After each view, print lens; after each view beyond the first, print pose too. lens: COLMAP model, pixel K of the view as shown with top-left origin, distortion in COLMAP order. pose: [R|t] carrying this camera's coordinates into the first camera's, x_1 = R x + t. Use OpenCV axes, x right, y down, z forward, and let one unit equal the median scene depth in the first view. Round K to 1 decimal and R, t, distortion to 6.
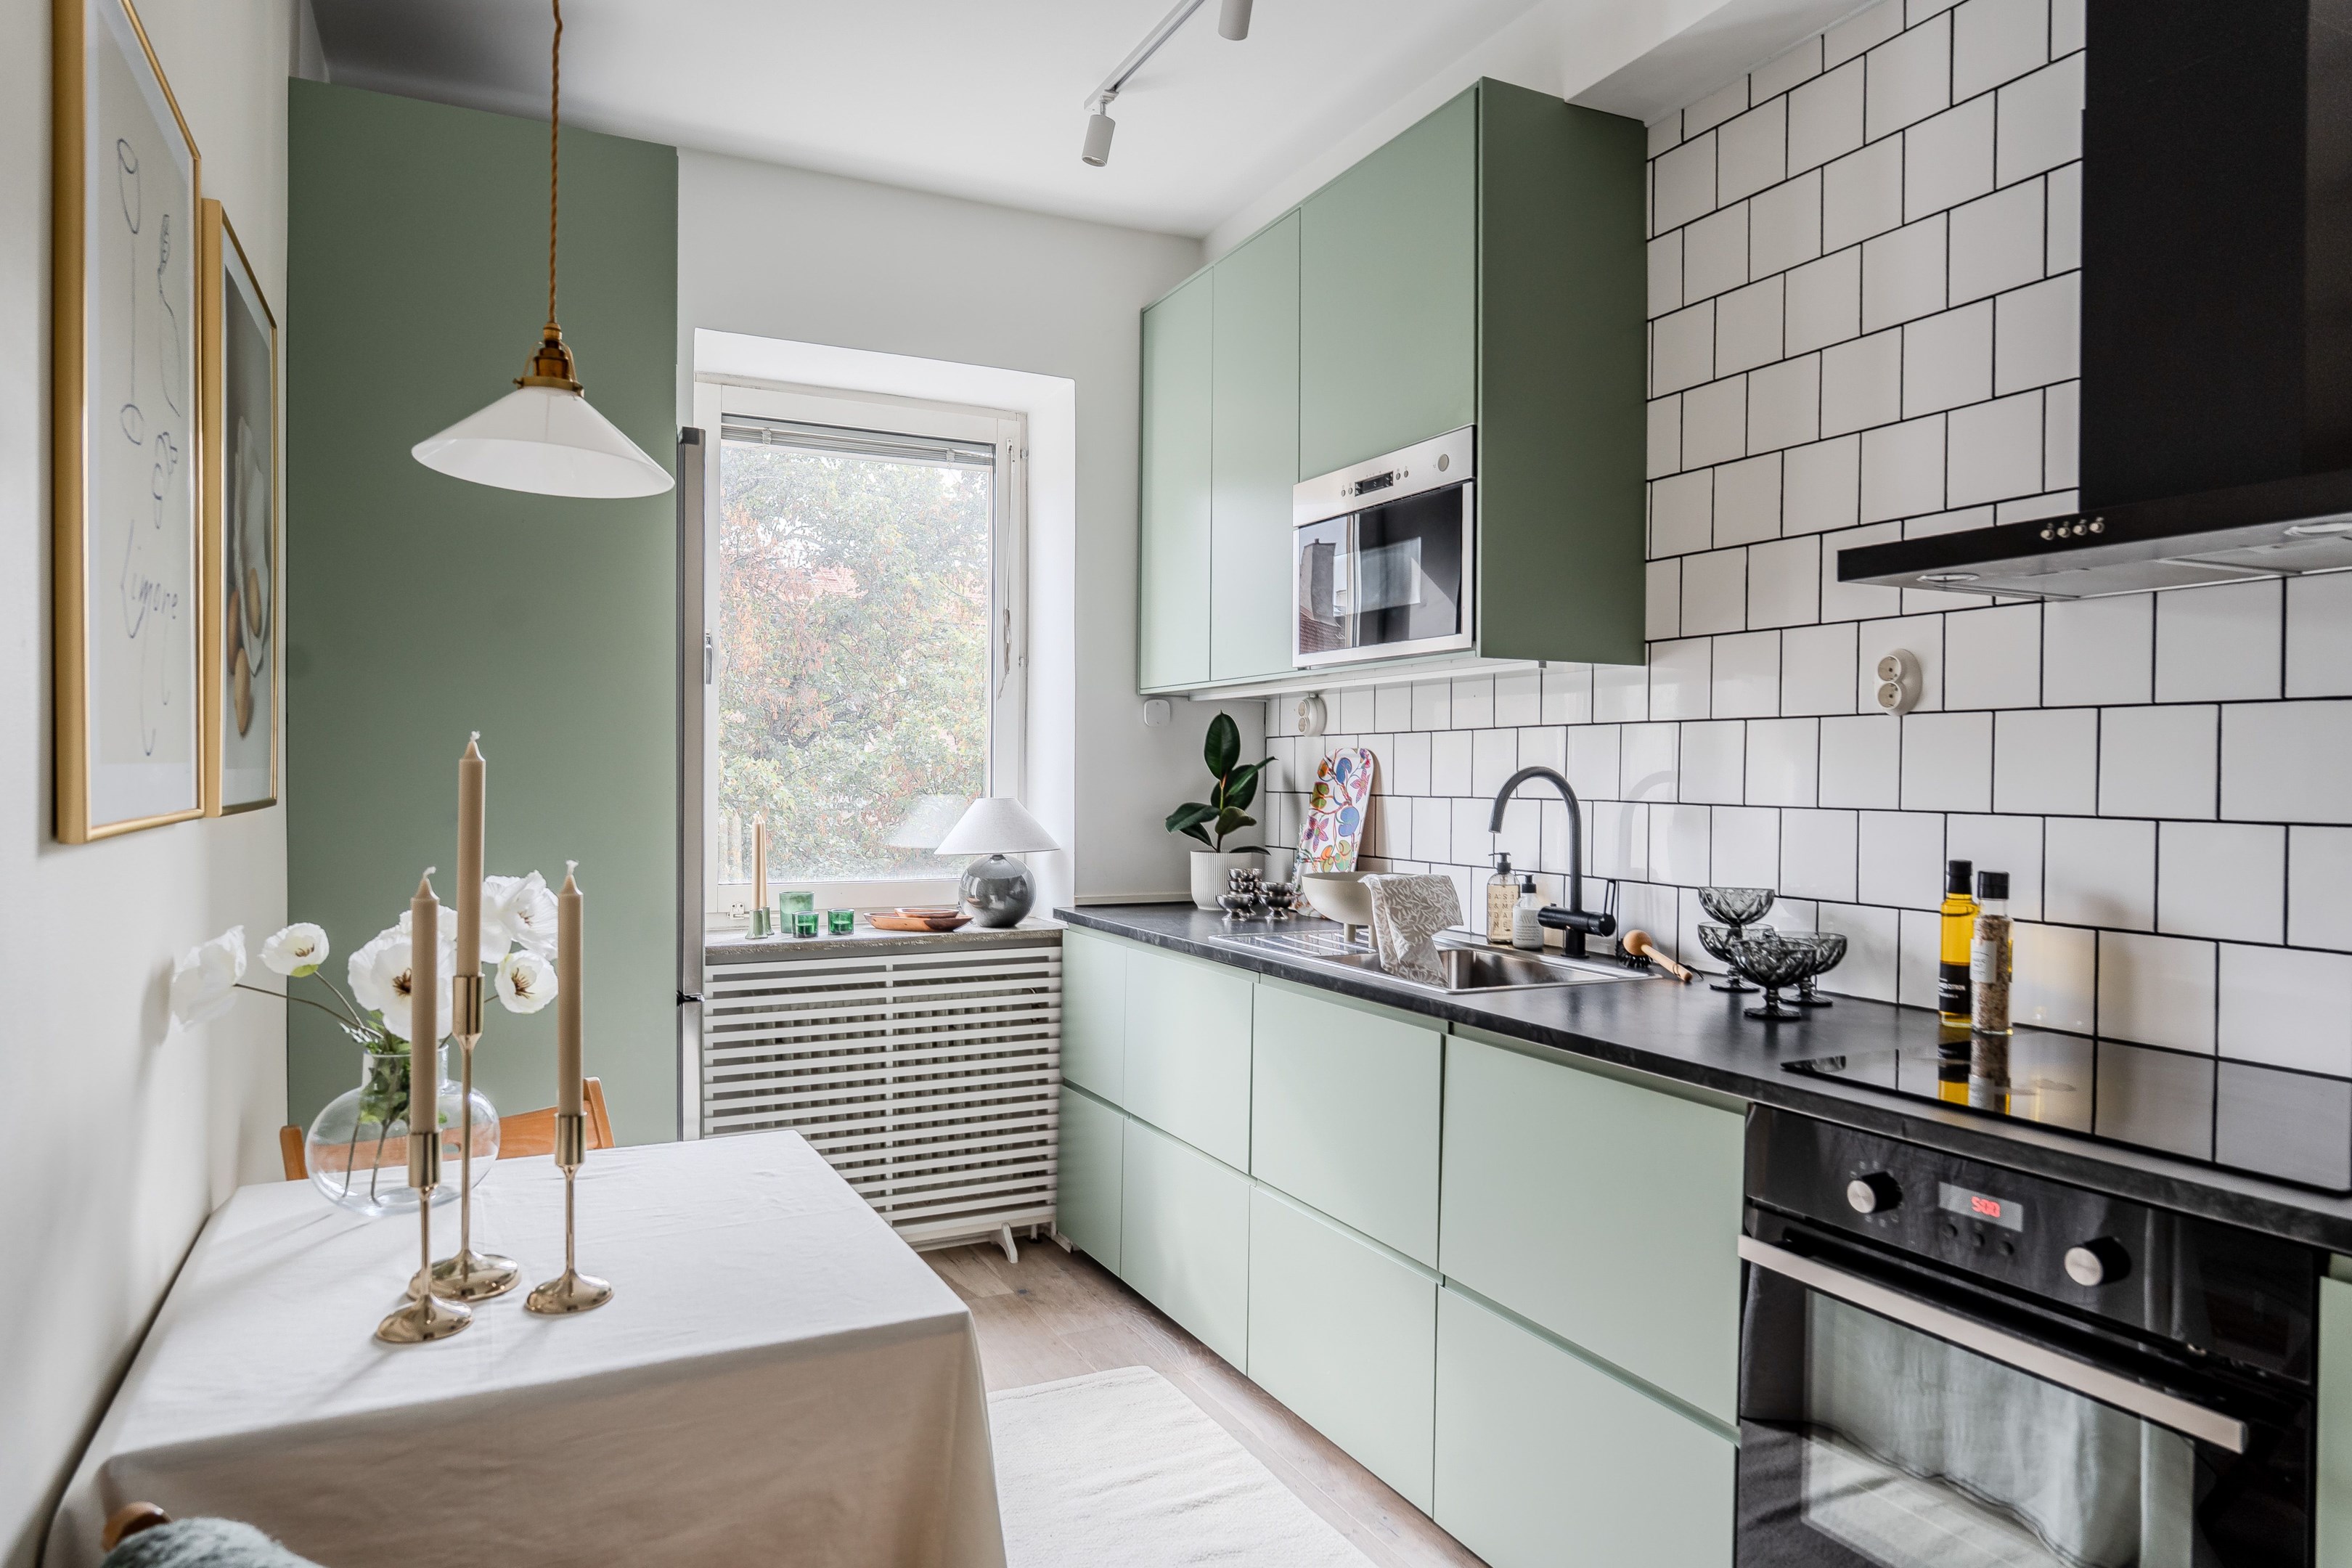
lens RADIAL K [[1428.3, 0, 1180.5], [0, 1428.3, 792.1], [0, 0, 1]] dist [-0.004355, -0.000907]
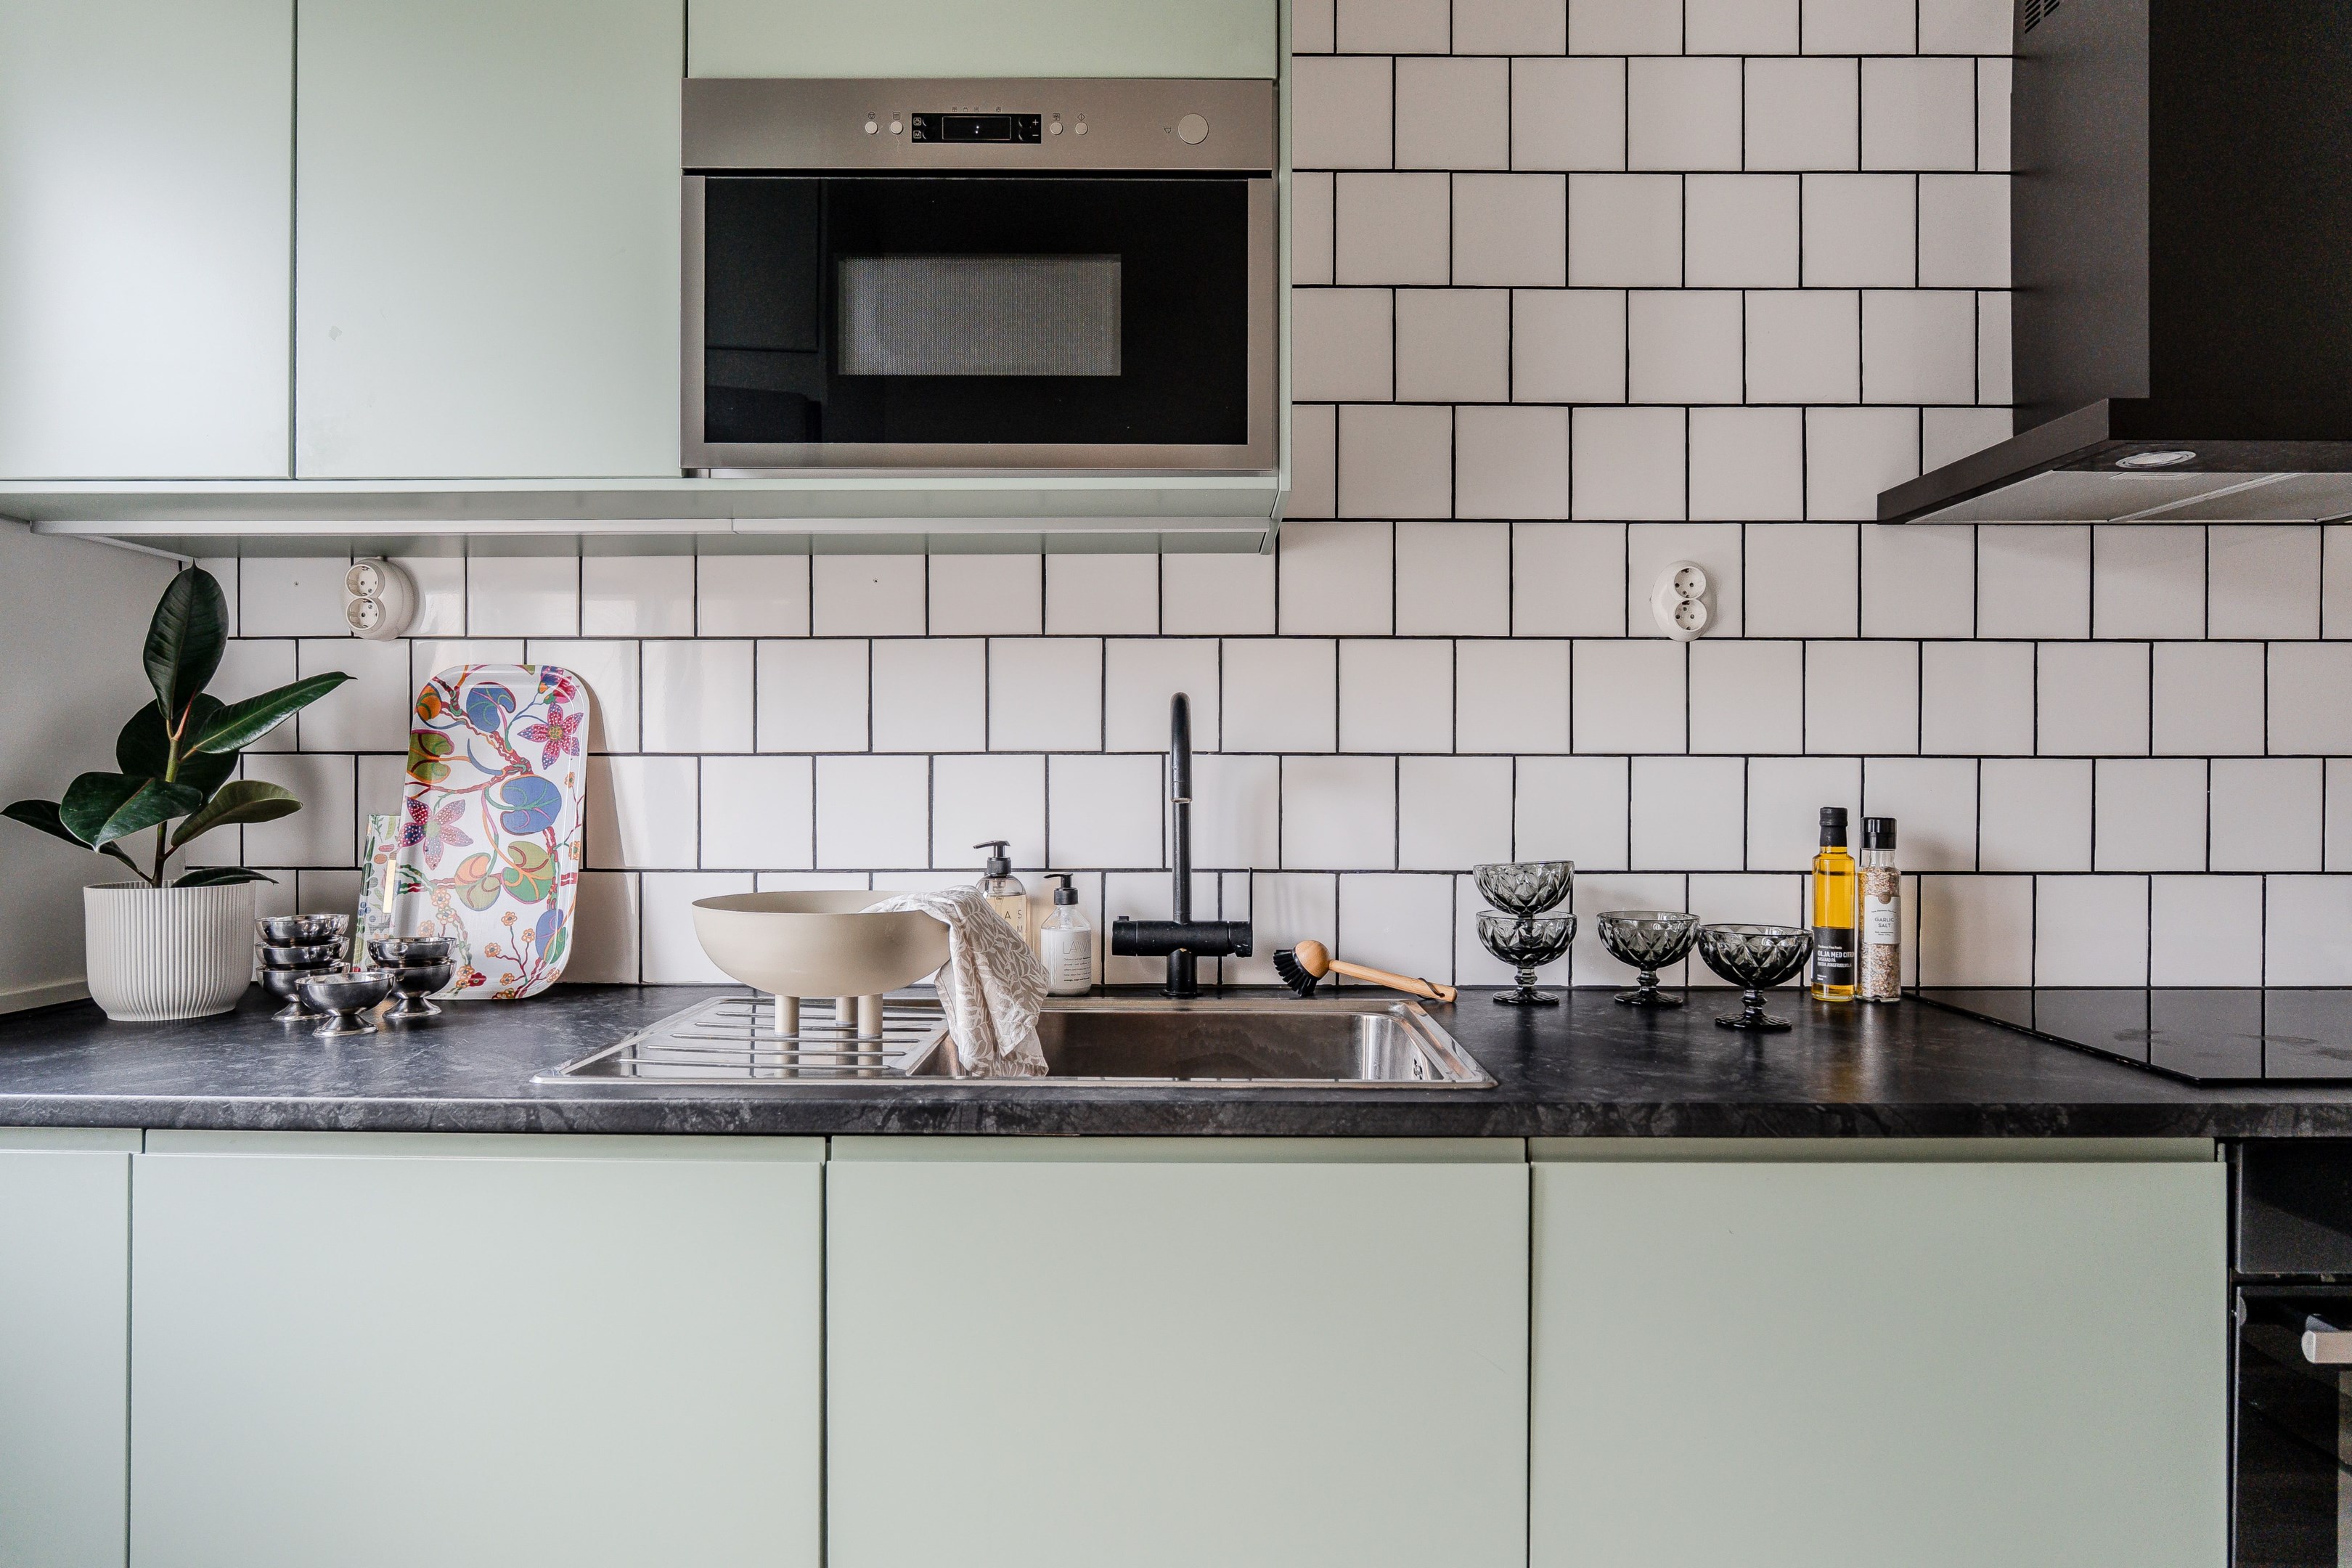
lens RADIAL K [[1367.4, 0, 1176.0], [0, 1367.4, 784.0], [0, 0, 1]] dist [-0.028071, -0.000316]
pose [[0.454647, -0.009441, 0.890622, -0.265861], [0.013702, 0.999900, 0.003605, 0.017993], [-0.890567, 0.010564, 0.454730, 0.709214]]
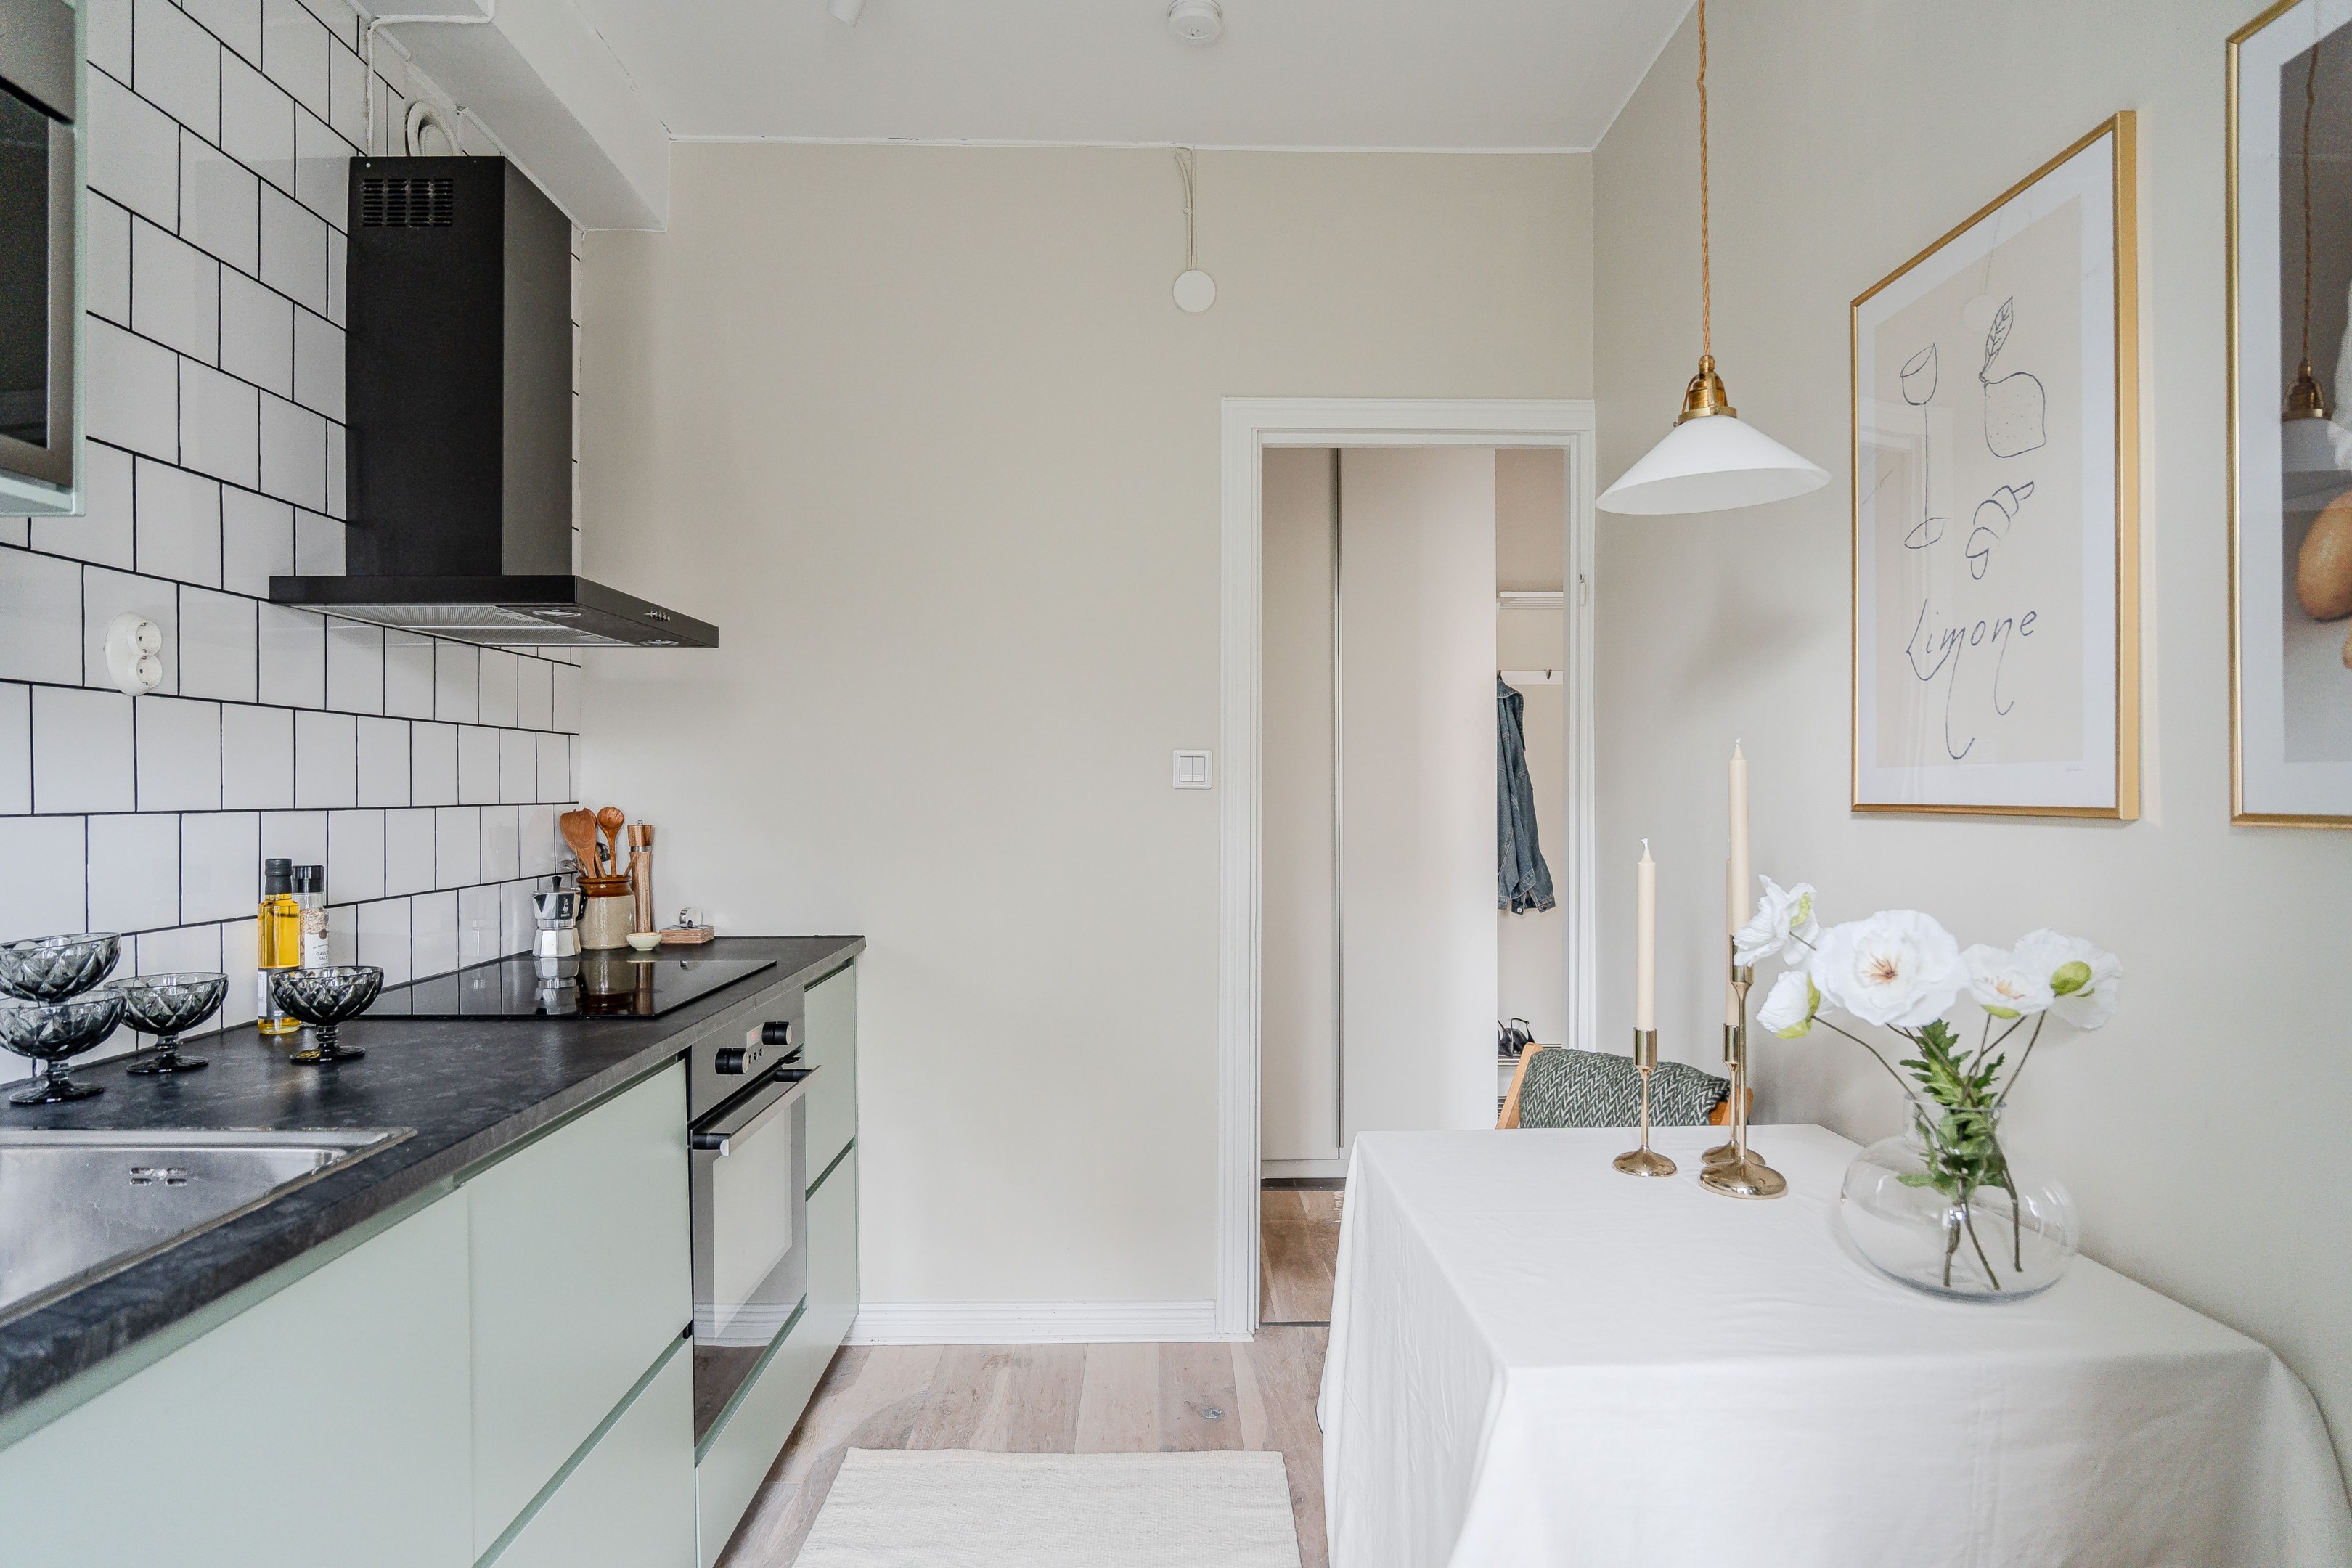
lens RADIAL K [[1284.4, 0, 1176.0], [0, 1284.4, 784.0], [0, 0, 1]] dist [-0.026163, 0.001540]
pose [[-0.904069, -0.001137, 0.427386, -0.263266], [0.004112, 0.999927, 0.011358, -0.007122], [-0.427368, 0.012026, -0.903998, 1.095330]]
